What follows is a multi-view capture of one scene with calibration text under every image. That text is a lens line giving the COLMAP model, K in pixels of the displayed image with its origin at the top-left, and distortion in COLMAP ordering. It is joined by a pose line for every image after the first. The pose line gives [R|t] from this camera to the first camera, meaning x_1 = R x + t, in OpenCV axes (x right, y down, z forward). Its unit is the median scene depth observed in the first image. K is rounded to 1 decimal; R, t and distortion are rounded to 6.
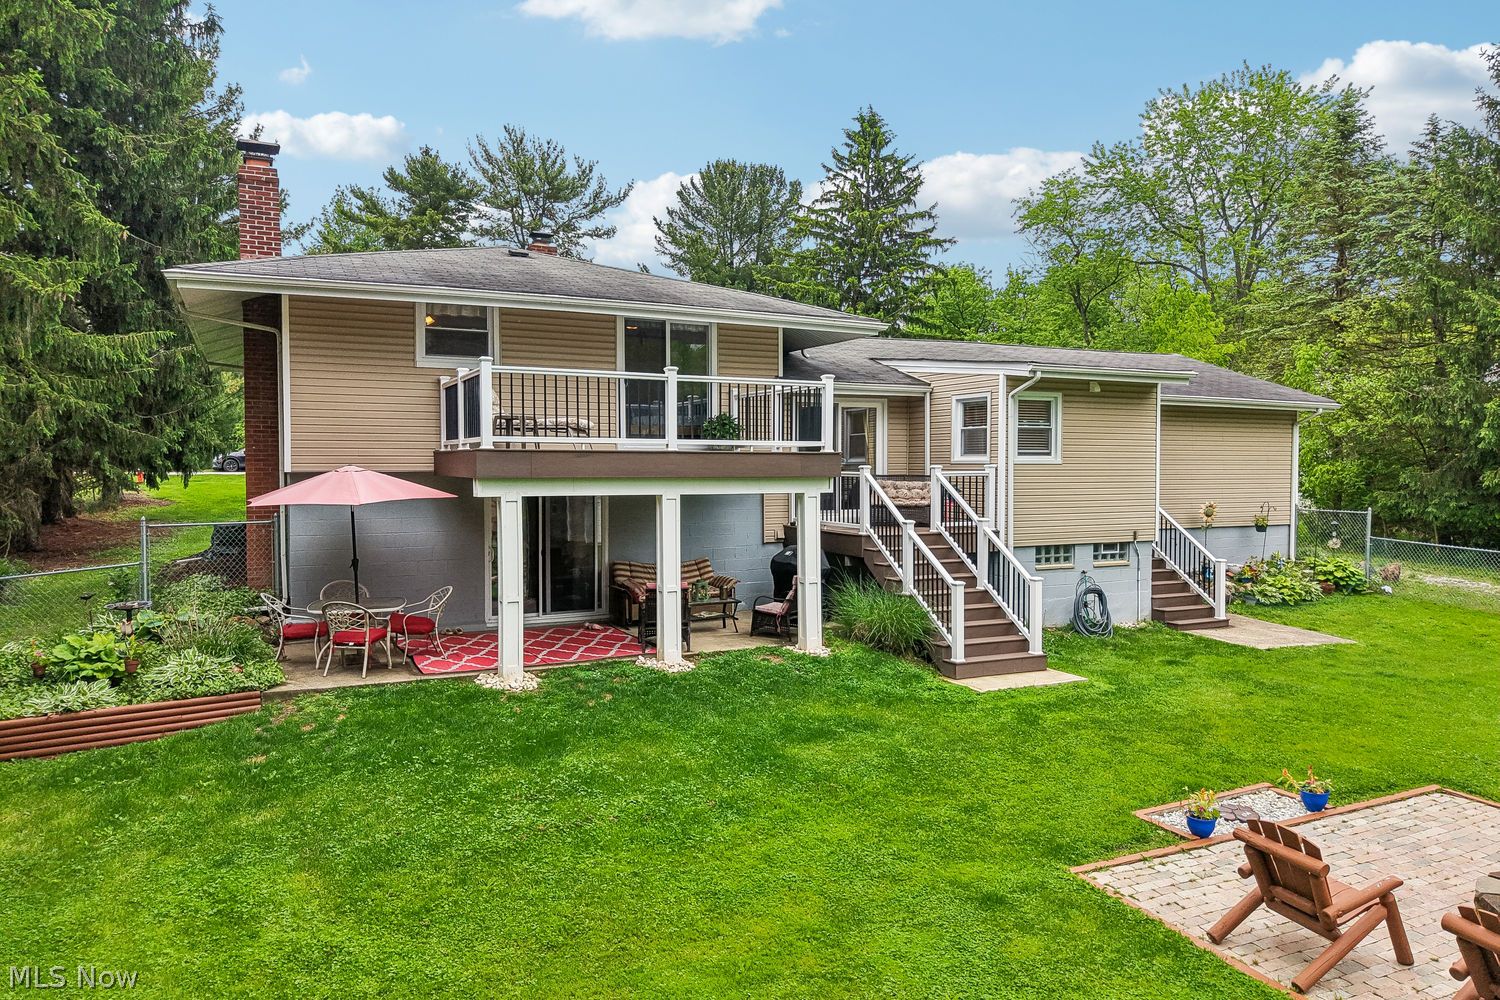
lens RADIAL K [[1012.4, 0, 750.5], [0, 1012.4, 500.0], [0, 0, 1]] dist [0.012836, -0.010634]
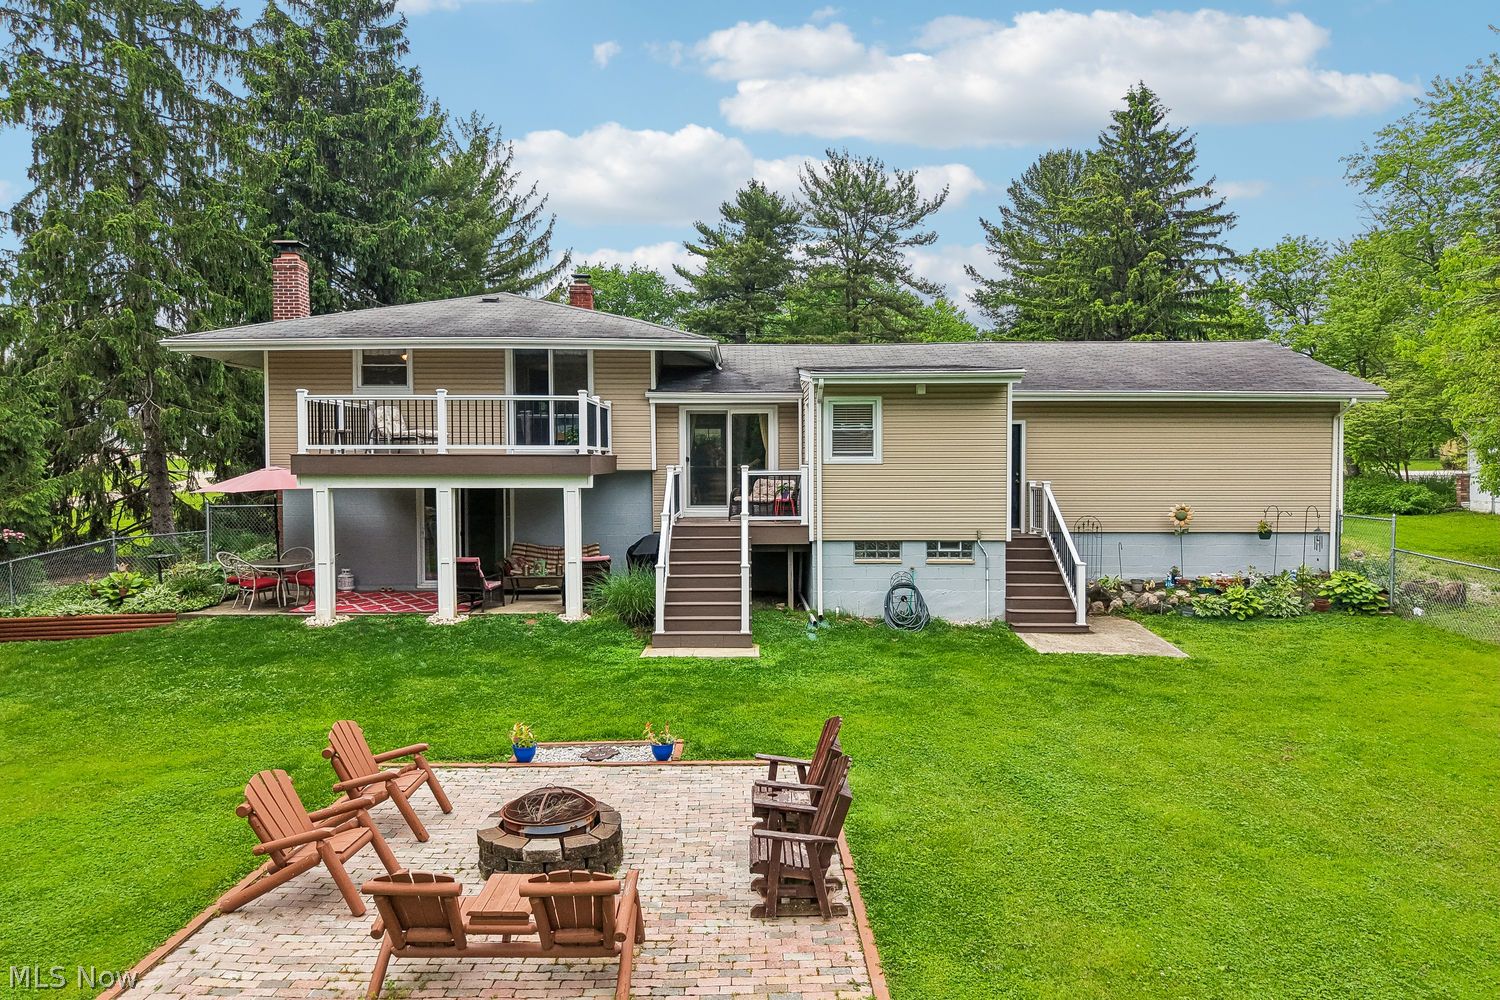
lens RADIAL K [[1012.4, 0, 755.6], [0, 1012.4, 502.4], [0, 0, 1]] dist [0.012836, -0.010634]
pose [[0.897937, 0.014458, -0.439887, 0.628214], [-0.013514, 0.999895, 0.005277, 0.000468], [0.439917, 0.001206, 0.898037, 0.000762]]
